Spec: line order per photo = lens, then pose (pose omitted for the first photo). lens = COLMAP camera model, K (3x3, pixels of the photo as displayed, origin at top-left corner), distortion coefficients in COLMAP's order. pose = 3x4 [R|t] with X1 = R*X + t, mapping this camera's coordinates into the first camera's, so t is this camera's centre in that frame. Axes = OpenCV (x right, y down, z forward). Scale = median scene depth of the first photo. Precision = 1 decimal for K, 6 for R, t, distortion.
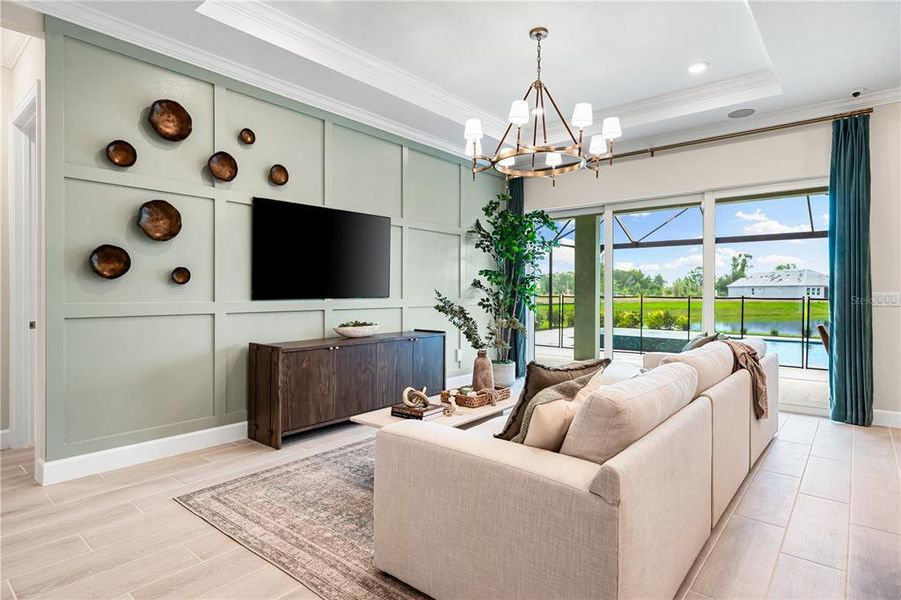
lens RADIAL K [[481.4, 0, 450.8], [0, 481.4, 292.5], [0, 0, 1]] dist [0.001593, -0.000234]
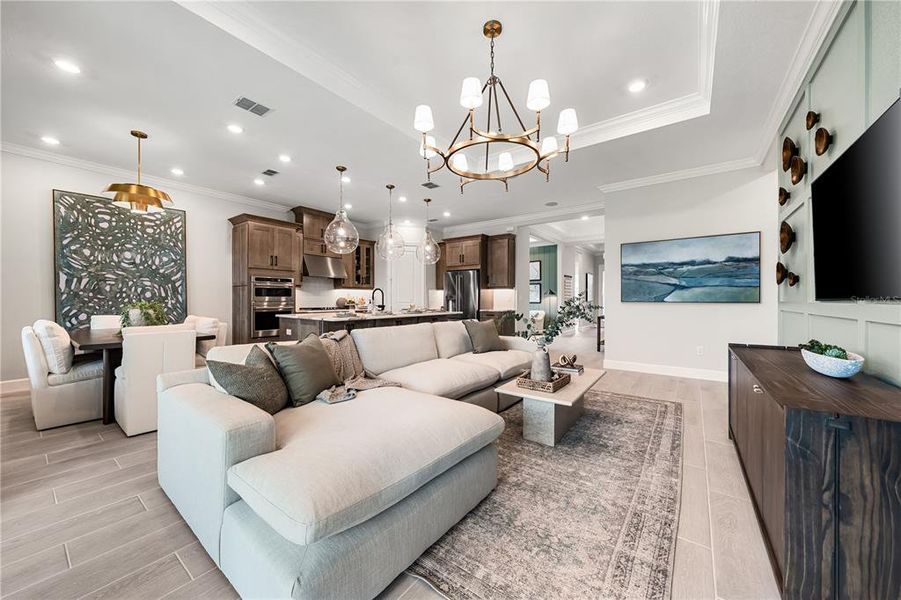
lens RADIAL K [[328.0, 0, 450.3], [0, 328.0, 300.1], [0, 0, 1]] dist [-0.002121, -0.000140]
pose [[-0.998032, -0.001851, -0.062680, 0.291176], [-0.002085, 0.999991, 0.003660, 0.014177], [0.062673, 0.003783, -0.998027, 1.570221]]
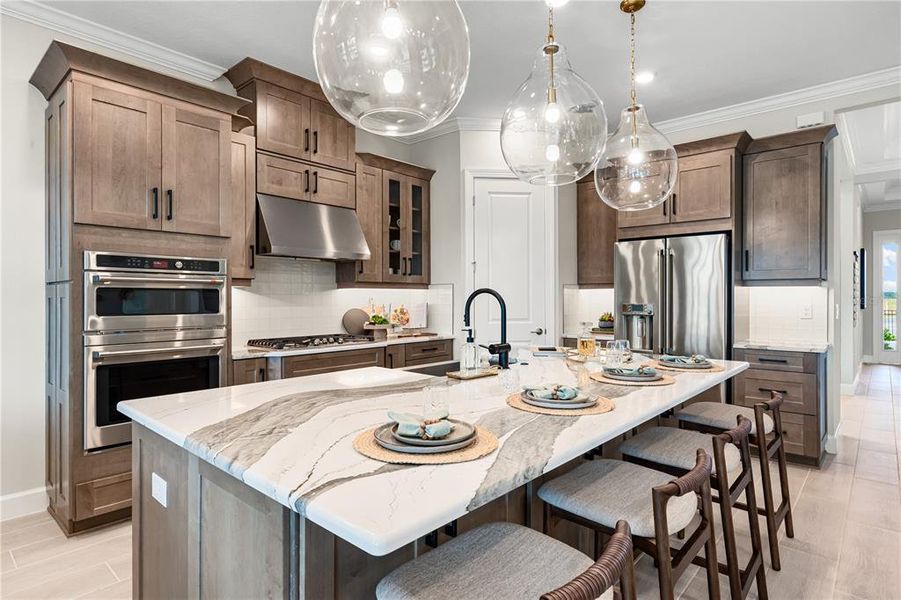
lens RADIAL K [[485.2, 0, 451.5], [0, 485.2, 298.9], [0, 0, 1]] dist [0.003012, 0.000236]
pose [[-0.999678, 0.000774, 0.025379, 0.554877], [0.000894, 0.999989, 0.004705, -0.021068], [-0.025375, 0.004726, -0.999667, 0.733802]]
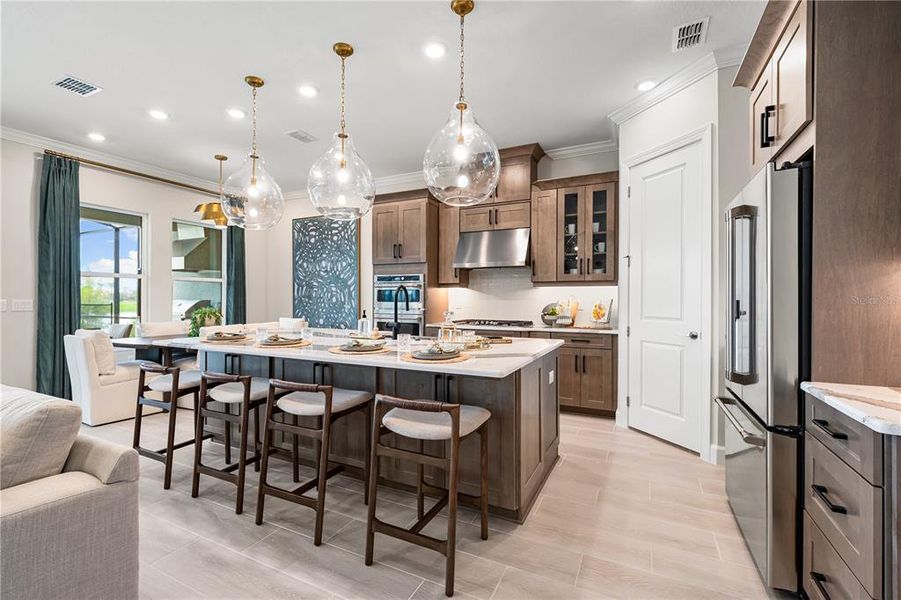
lens RADIAL K [[395.6, 0, 448.9], [0, 395.6, 299.4], [0, 0, 1]] dist [0.001963, -0.000311]
pose [[-0.238570, -0.002430, 0.971122, -0.284871], [-0.001626, 0.999996, 0.002103, -0.005395], [-0.971124, -0.001078, -0.238573, 0.167141]]
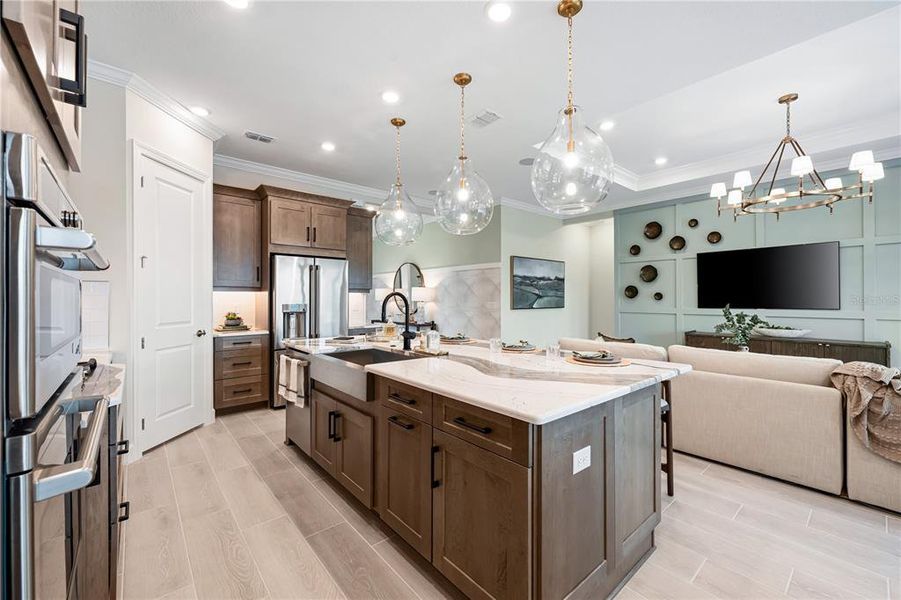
lens RADIAL K [[367.0, 0, 452.6], [0, 367.0, 297.1], [0, 0, 1]] dist [-0.001692, -0.000392]
pose [[-0.155816, -0.003908, -0.987778, 1.173958], [-0.000828, 0.999992, -0.003826, -0.020991], [0.987786, 0.000222, -0.155818, 0.275316]]
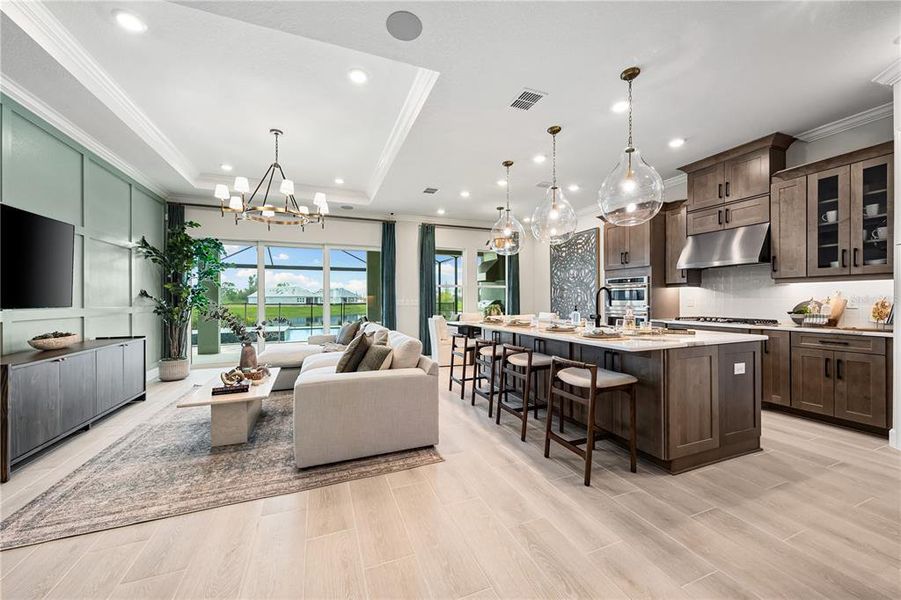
lens RADIAL K [[334.0, 0, 449.5], [0, 334.0, 300.6], [0, 0, 1]] dist [-0.003666, 0.000180]
pose [[0.475503, -0.004423, 0.879703, -0.467844], [0.005423, 0.999983, 0.002097, 0.000386], [-0.879697, 0.003774, 0.475519, 0.005291]]
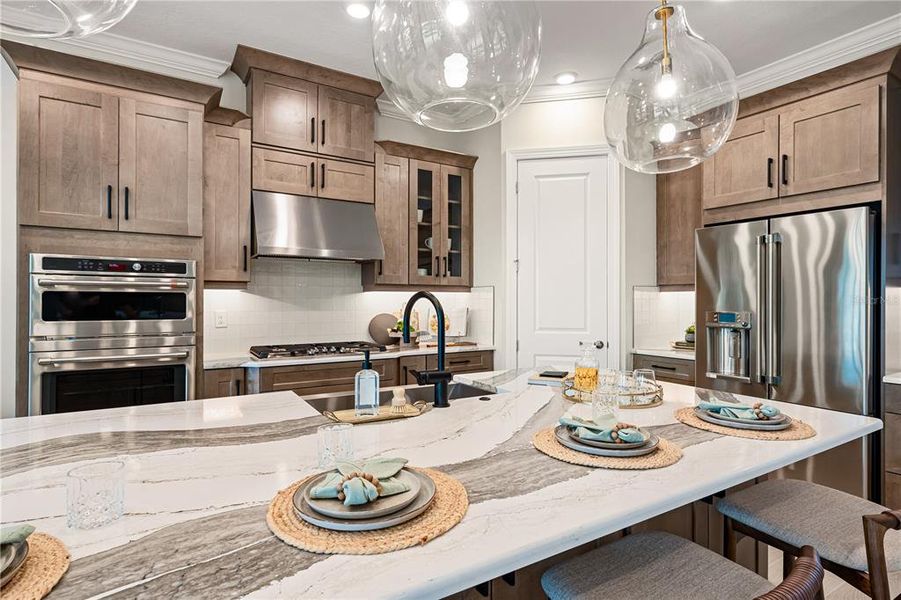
lens RADIAL K [[462.5, 0, 449.3], [0, 462.5, 300.3], [0, 0, 1]] dist [0.001318, 0.000204]
pose [[-0.948991, -0.001958, 0.315298, 0.358315], [-0.001569, 0.999998, 0.001487, -0.024067], [-0.315300, 0.000917, -0.948992, 0.491855]]
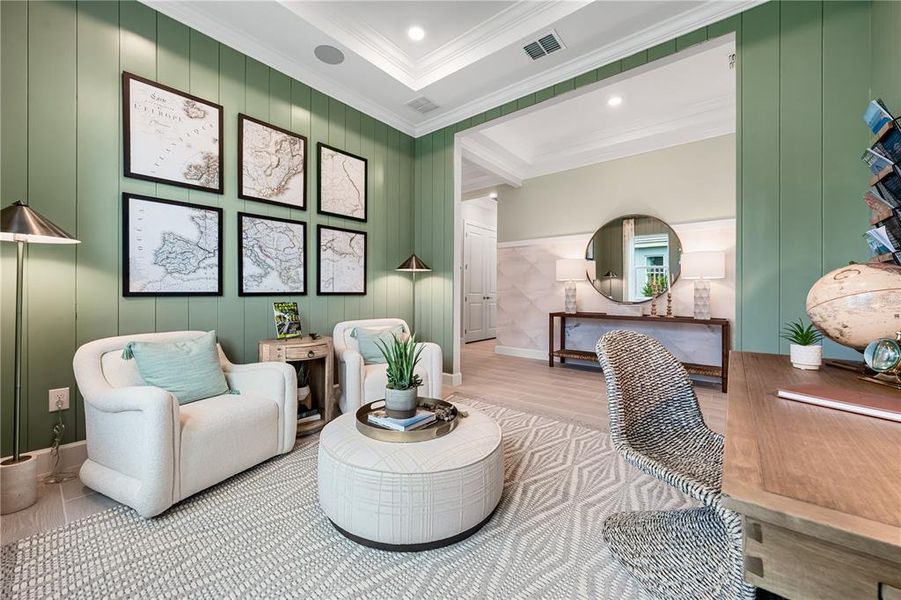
lens RADIAL K [[348.2, 0, 460.1], [0, 348.2, 294.5], [0, 0, 1]] dist [-0.000444, -0.000118]
pose [[0.028577, 0.001713, -0.999590, 0.286589], [-0.006622, 0.999977, 0.001524, 0.044719], [0.999570, 0.006576, 0.028587, -0.916236]]
